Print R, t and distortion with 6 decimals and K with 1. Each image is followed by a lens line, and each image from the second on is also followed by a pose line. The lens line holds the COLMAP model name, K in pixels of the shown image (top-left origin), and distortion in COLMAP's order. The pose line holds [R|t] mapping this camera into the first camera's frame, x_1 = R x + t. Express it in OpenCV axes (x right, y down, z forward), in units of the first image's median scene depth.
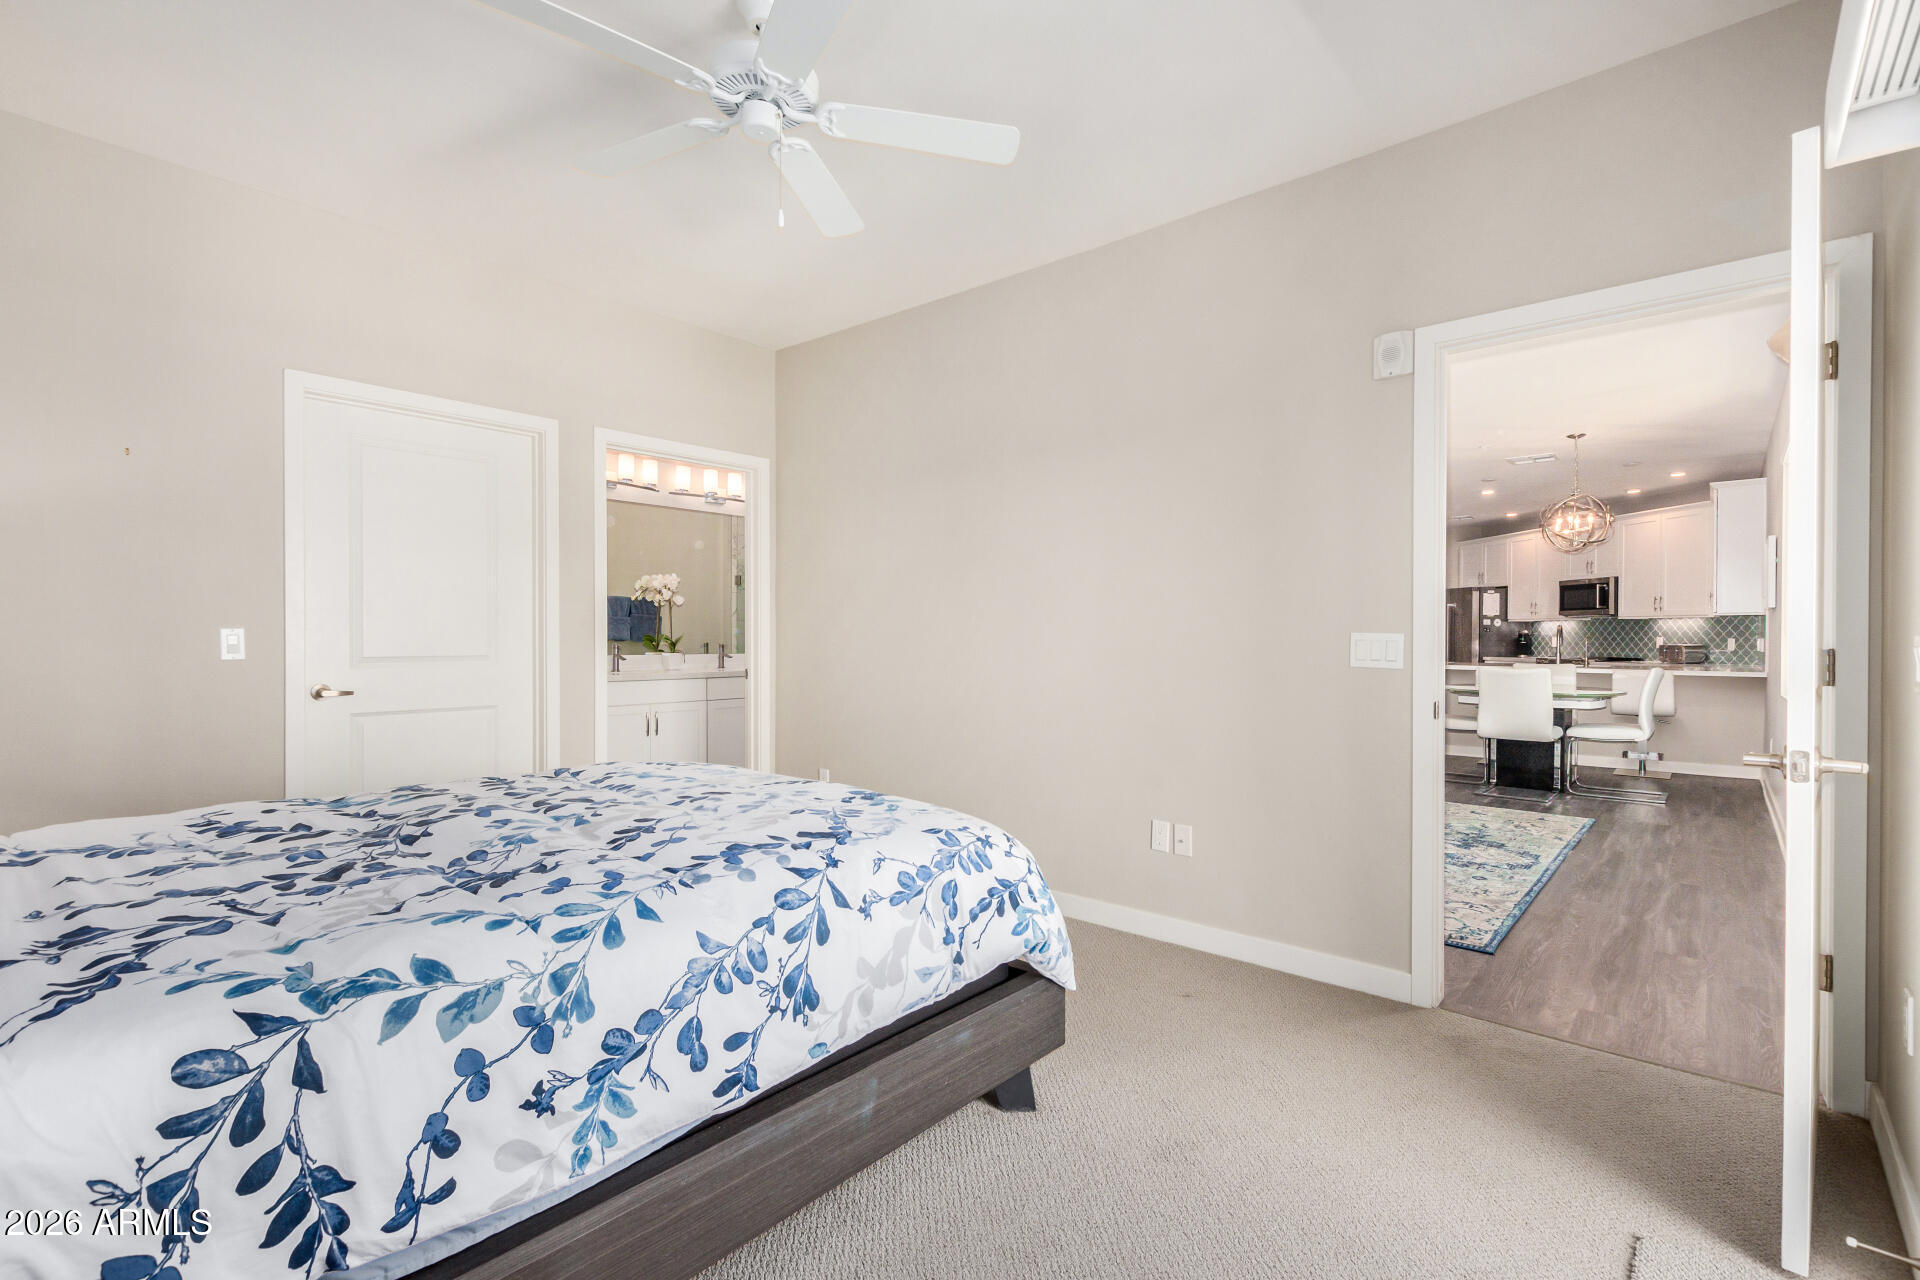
lens RADIAL K [[872.9, 0, 955.4], [0, 872.9, 648.1], [0, 0, 1]] dist [0.007897, -0.003712]
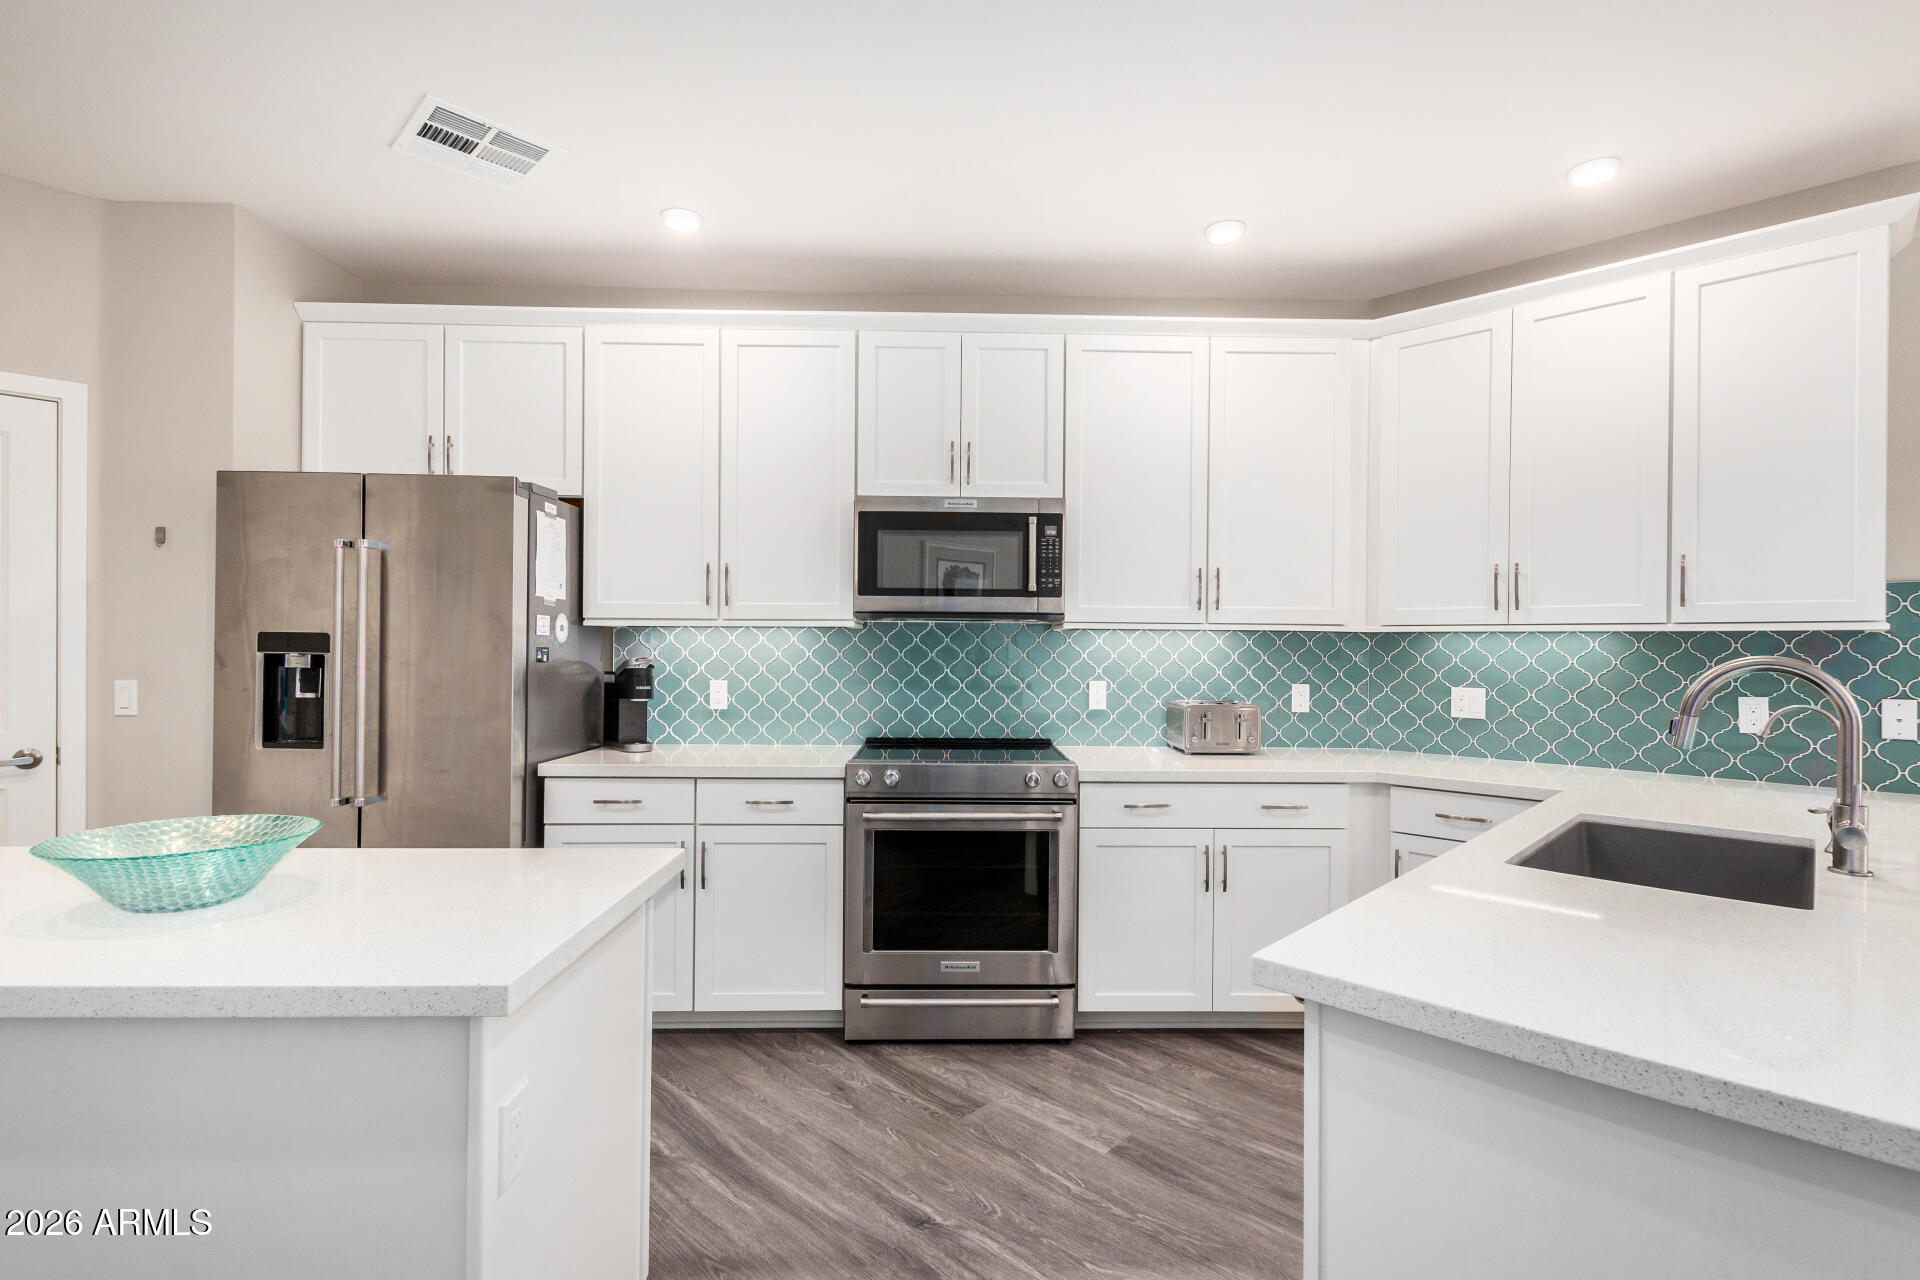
lens RADIAL K [[872.9, 0, 962.7], [0, 872.9, 648.9], [0, 0, 1]] dist [0.007897, -0.003712]
pose [[0.041965, -0.000353, 0.999119, 0.423319], [0.008472, 0.999964, -0.000002, -0.025867], [-0.999083, 0.008465, 0.041967, 1.022427]]
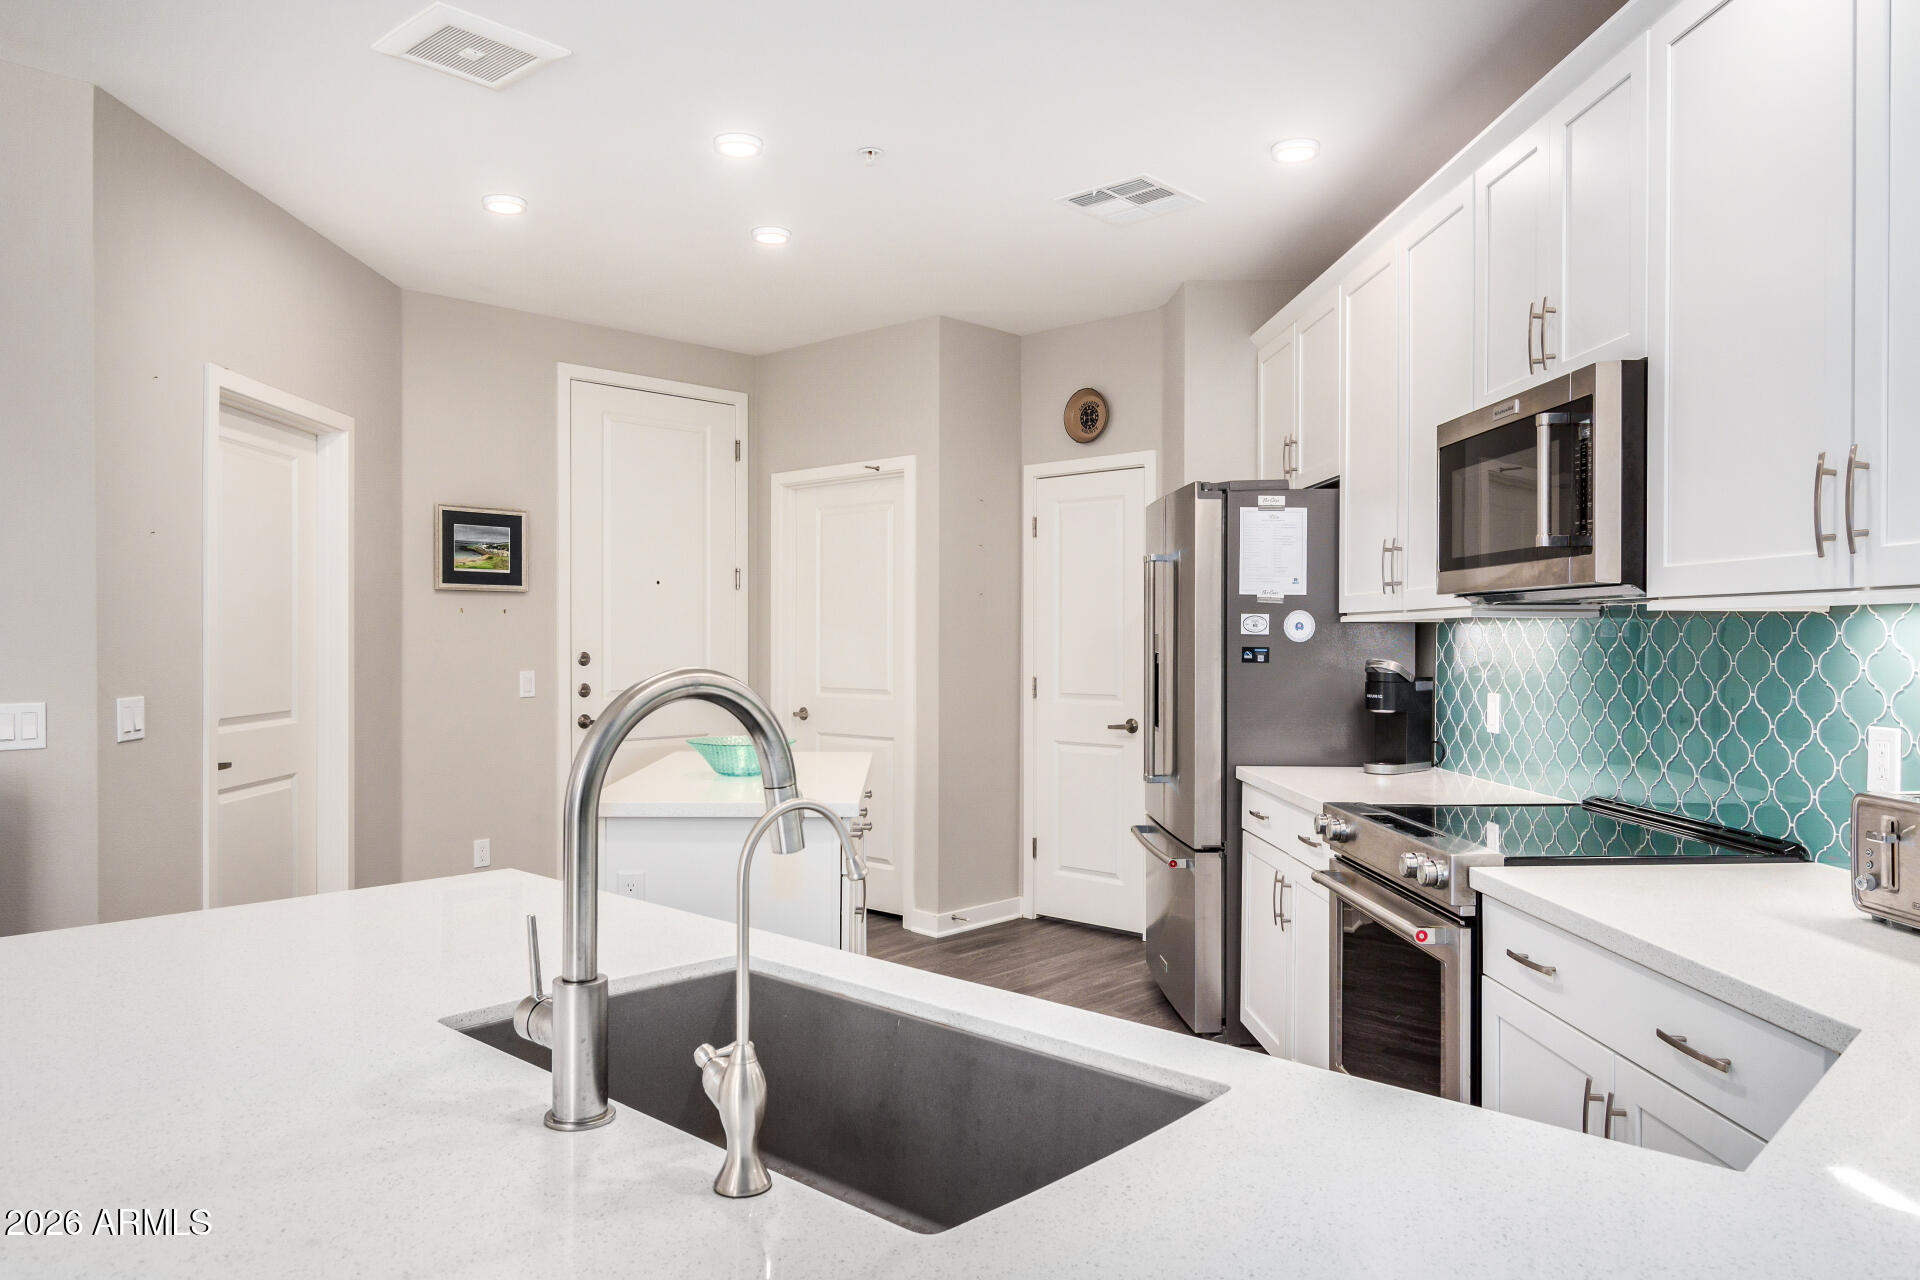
lens RADIAL K [[1321.2, 0, 977.2], [0, 1321.2, 631.4], [0, 0, 1]] dist [0.005161, 0.023901]
pose [[0.999861, 0.003110, -0.016356, 0.631139], [-0.003445, 0.999785, -0.020447, -0.023610], [0.016289, 0.020501, 0.999657, 0.741473]]
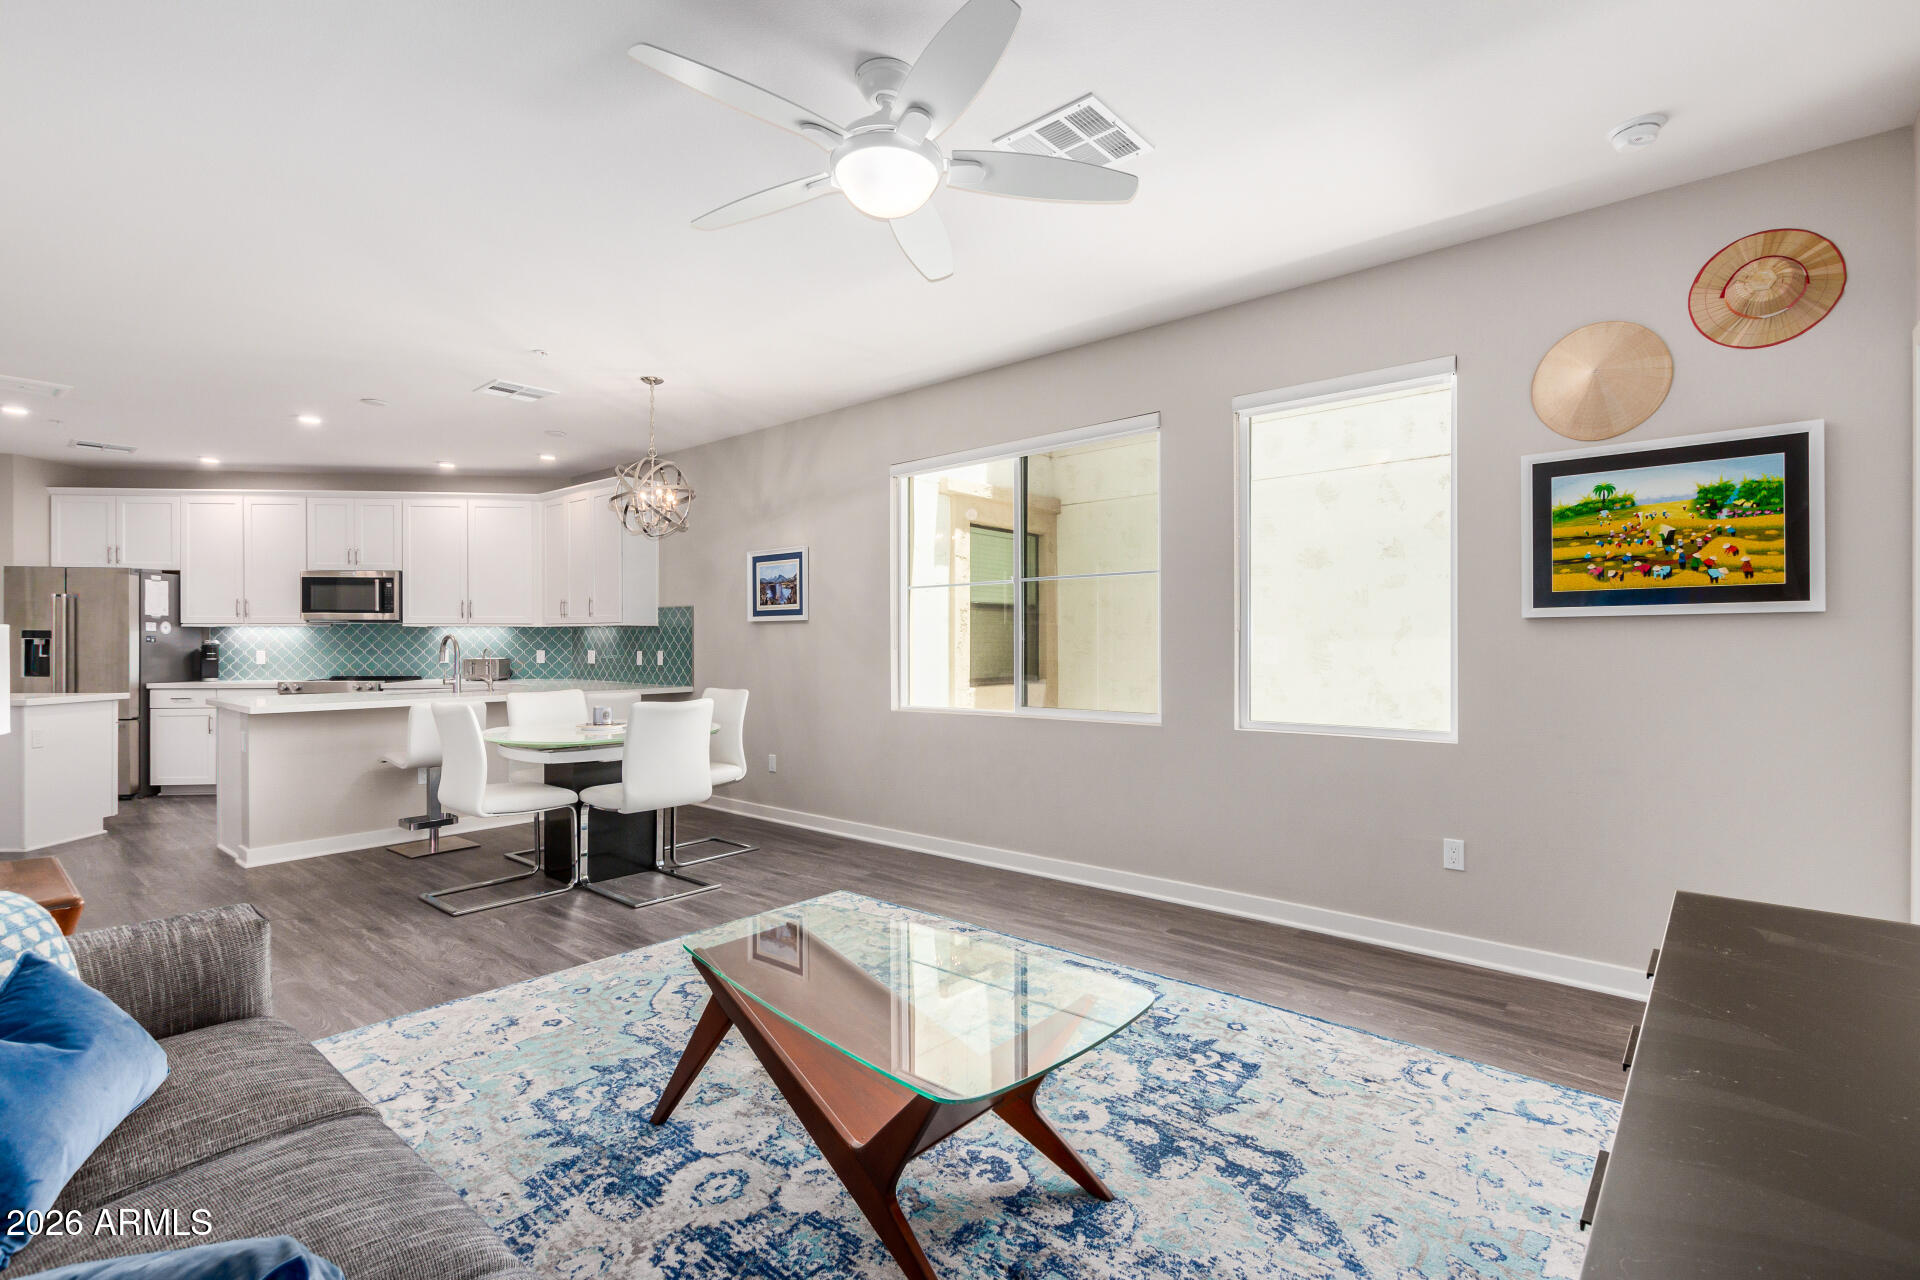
lens RADIAL K [[872.9, 0, 967.4], [0, 872.9, 642.0], [0, 0, 1]] dist [0.007897, -0.003712]
pose [[-0.019911, -0.002120, 0.999800, -0.021639], [0.016911, 0.999854, 0.002457, -0.012942], [-0.999659, 0.016957, -0.019873, 0.518319]]
